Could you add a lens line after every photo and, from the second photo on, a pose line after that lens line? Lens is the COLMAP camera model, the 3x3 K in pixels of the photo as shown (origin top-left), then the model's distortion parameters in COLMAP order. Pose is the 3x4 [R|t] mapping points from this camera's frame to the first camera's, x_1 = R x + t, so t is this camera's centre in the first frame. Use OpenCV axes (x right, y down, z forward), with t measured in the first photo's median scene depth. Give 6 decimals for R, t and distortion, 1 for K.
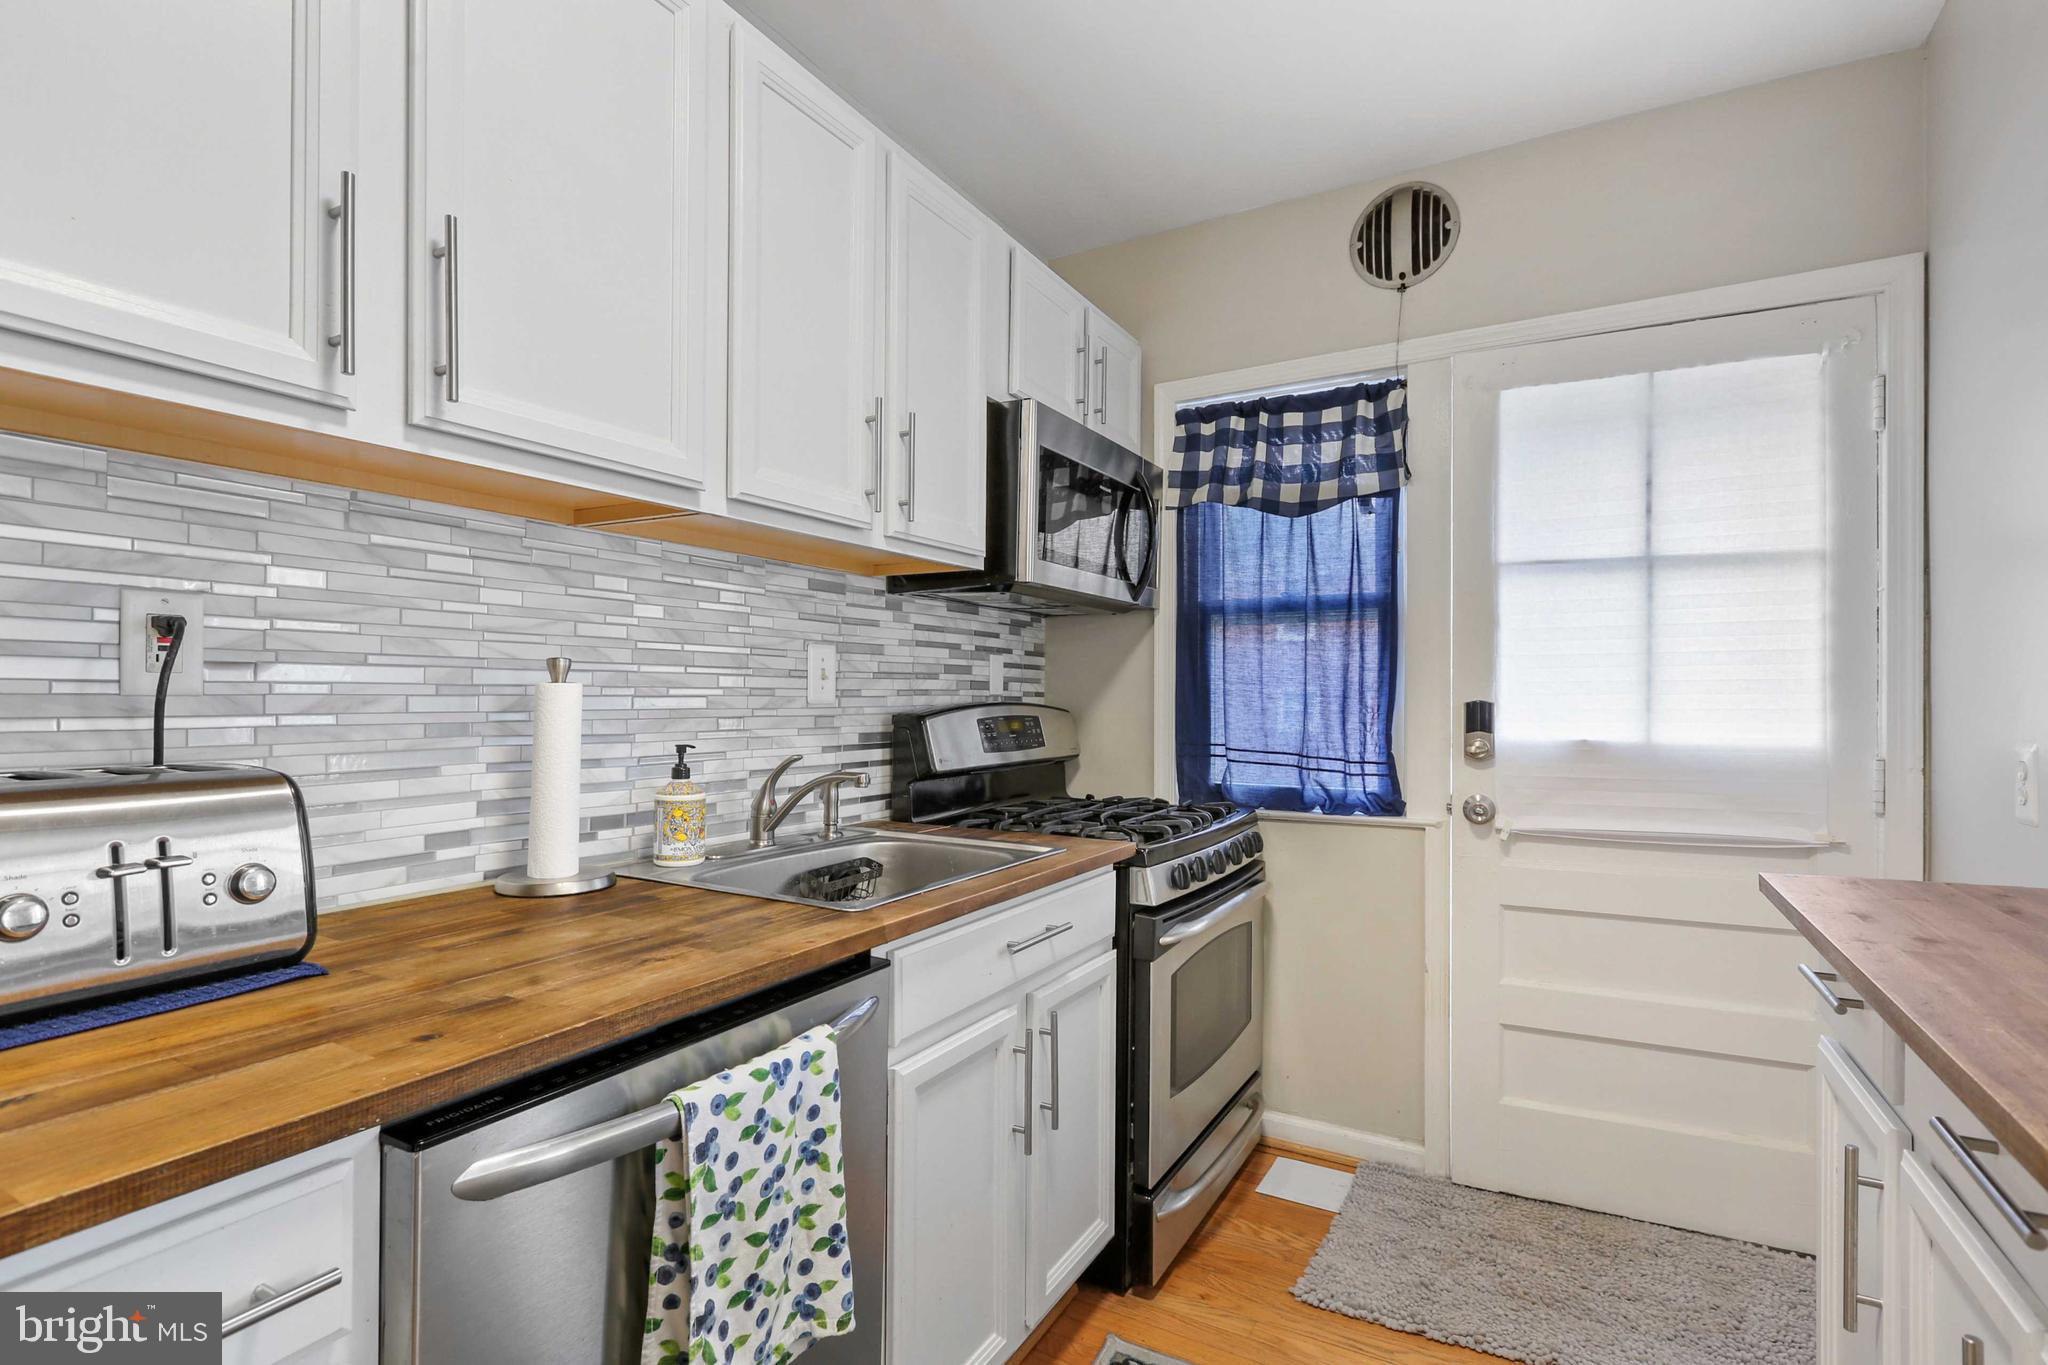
lens RADIAL K [[968.4, 0, 1014.9], [0, 968.4, 691.0], [0, 0, 1]] dist [-0.004576, -0.000605]
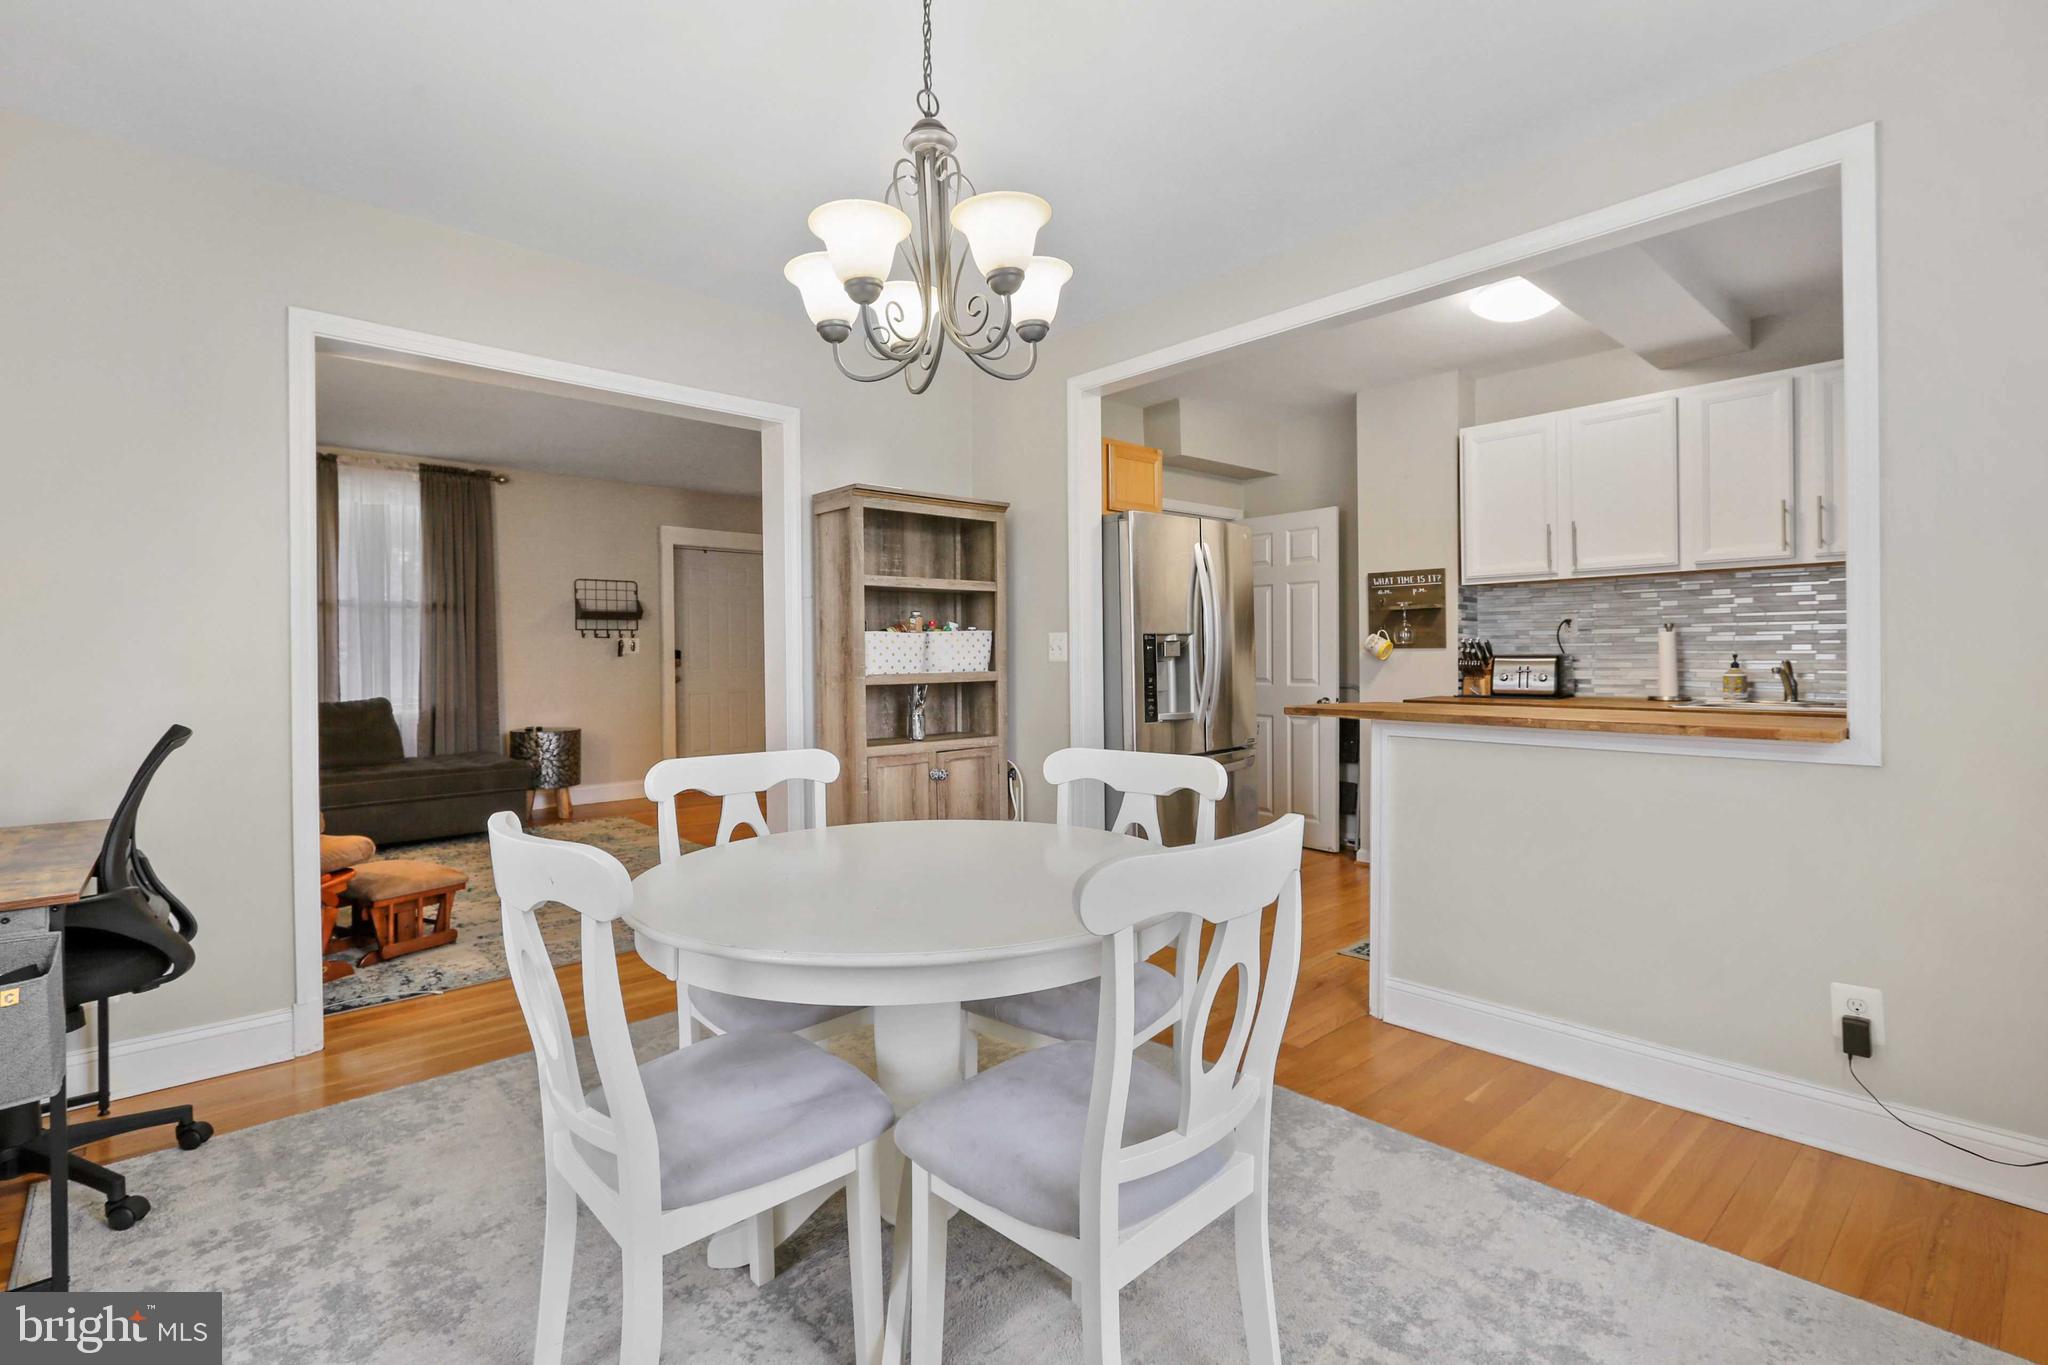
lens RADIAL K [[949.7, 0, 1016.6], [0, 949.7, 662.4], [0, 0, 1]] dist [-0.000298, 0.000053]
pose [[-0.308261, 0.000922, -0.951301, 3.245690], [0.007243, 0.999973, -0.001378, 0.083827], [0.951274, -0.007315, -0.308259, 0.000884]]
